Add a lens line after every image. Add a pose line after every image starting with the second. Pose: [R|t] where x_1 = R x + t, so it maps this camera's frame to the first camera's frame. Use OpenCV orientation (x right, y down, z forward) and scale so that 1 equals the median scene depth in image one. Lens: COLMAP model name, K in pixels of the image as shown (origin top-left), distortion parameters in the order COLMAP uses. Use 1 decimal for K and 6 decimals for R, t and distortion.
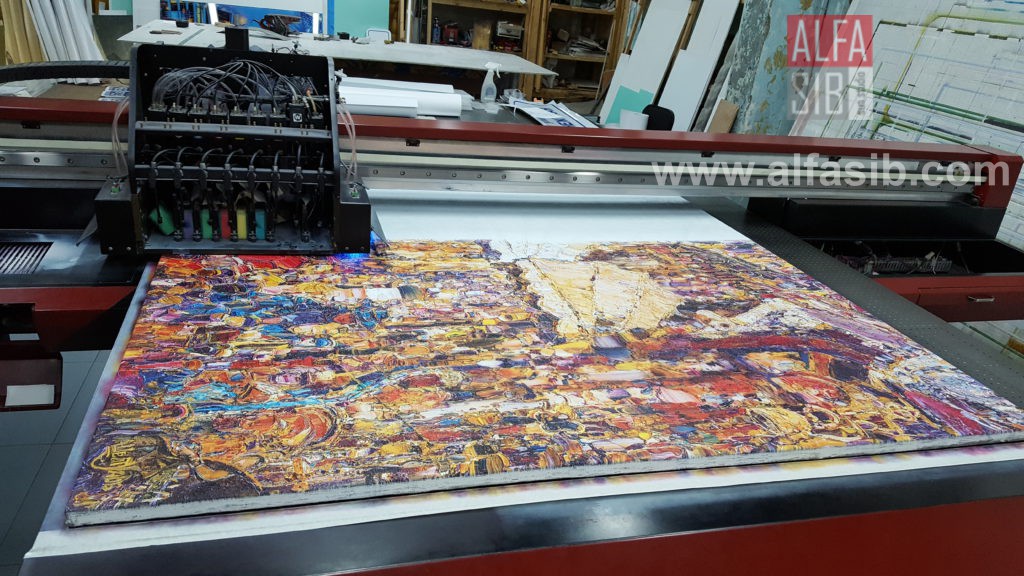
lens RADIAL K [[754.7, 0, 514.8], [0, 754.7, 305.9], [0, 0, 1]] dist [0.165016, -0.261194]
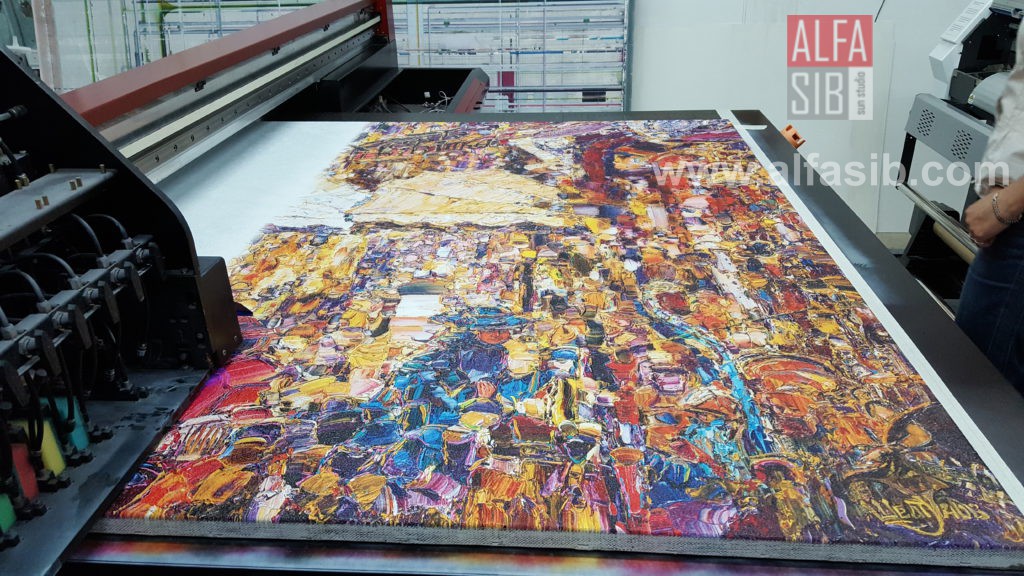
lens RADIAL K [[754.7, 0, 514.8], [0, 754.7, 305.9], [0, 0, 1]] dist [0.165016, -0.261194]
pose [[0.333127, -0.523170, 0.784423, -0.730699], [0.433519, 0.823777, 0.365312, -0.245024], [-0.837310, 0.218367, 0.501226, 0.618171]]
